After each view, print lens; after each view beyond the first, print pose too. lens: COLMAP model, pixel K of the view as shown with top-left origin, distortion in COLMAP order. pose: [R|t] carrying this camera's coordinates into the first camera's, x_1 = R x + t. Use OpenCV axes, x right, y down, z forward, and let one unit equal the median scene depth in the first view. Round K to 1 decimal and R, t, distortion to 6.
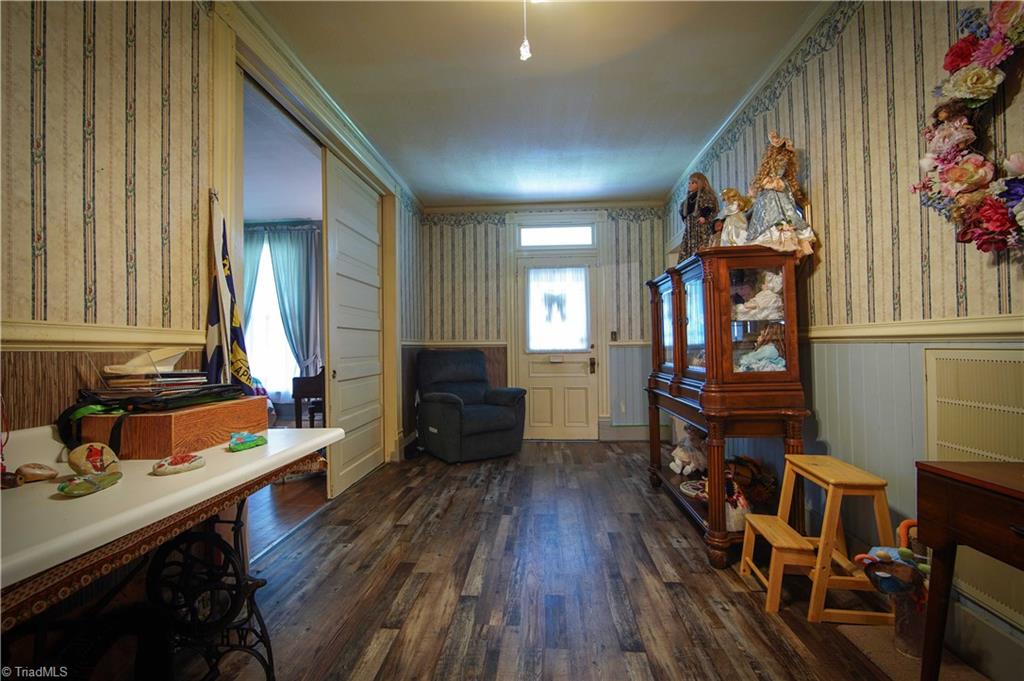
lens RADIAL K [[425.9, 0, 512.2], [0, 425.9, 343.2], [0, 0, 1]] dist [-0.001372, -0.000289]
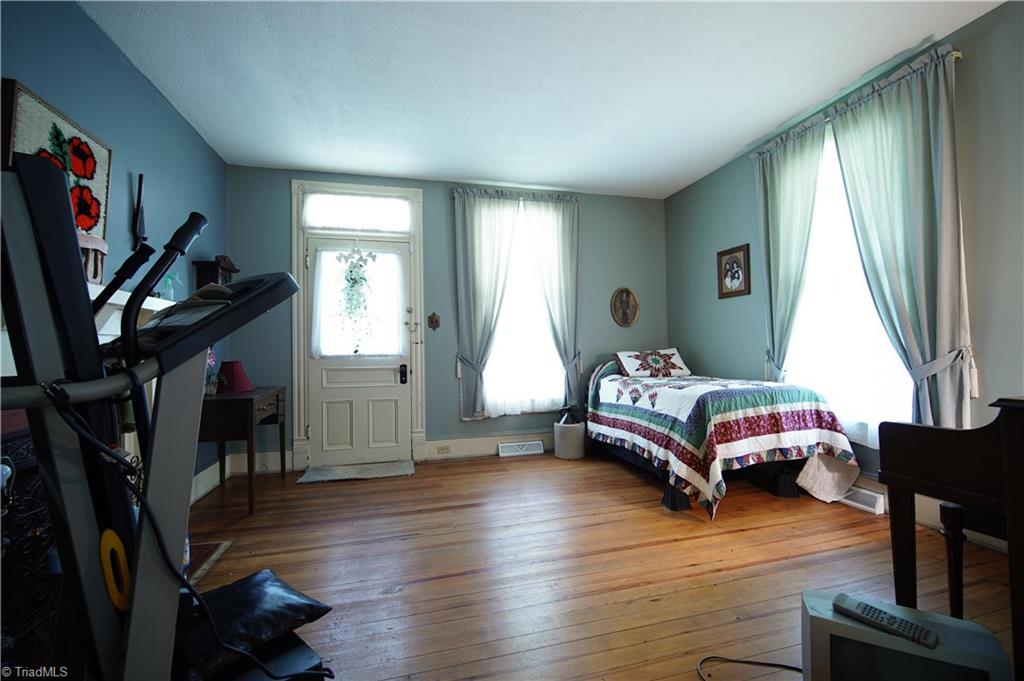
lens RADIAL K [[425.9, 0, 511.9], [0, 425.9, 337.5], [0, 0, 1]] dist [-0.001372, -0.000289]
pose [[0.342350, -0.017370, -0.939412, -0.222149], [0.022358, 0.999697, -0.010336, 0.009088], [0.939306, -0.017465, 0.342635, 0.451847]]
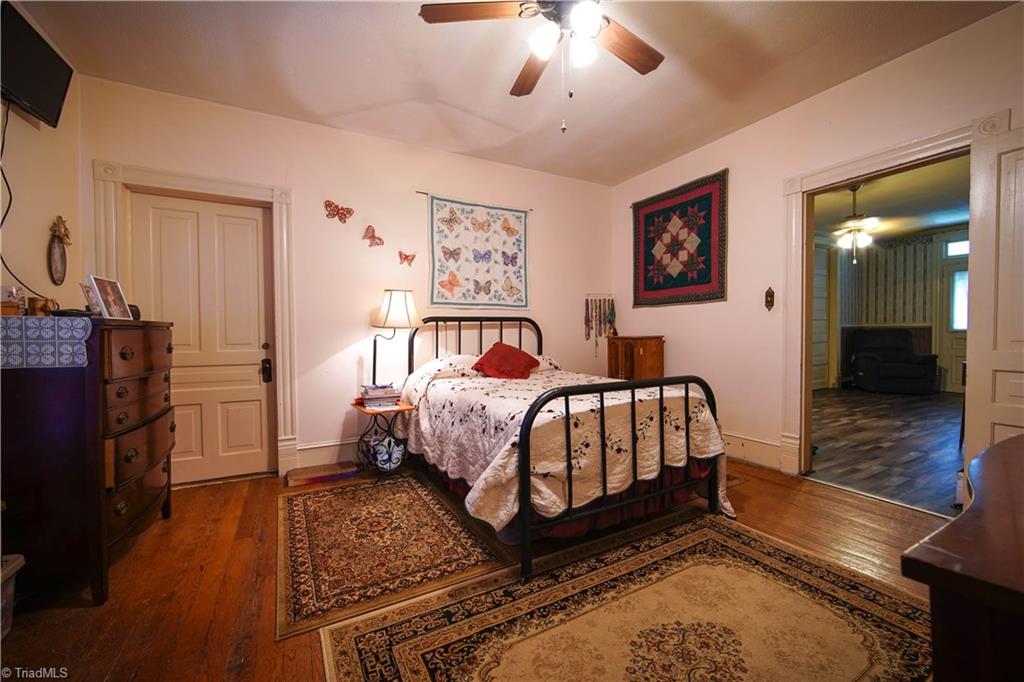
lens RADIAL K [[415.8, 0, 511.3], [0, 415.8, 340.2], [0, 0, 1]] dist [-0.003084, 0.000698]
pose [[0.547879, 0.019516, -0.836330, 0.385025], [0.013598, 0.999388, 0.032229, -0.012372], [0.836447, -0.029030, 0.547278, -0.978571]]
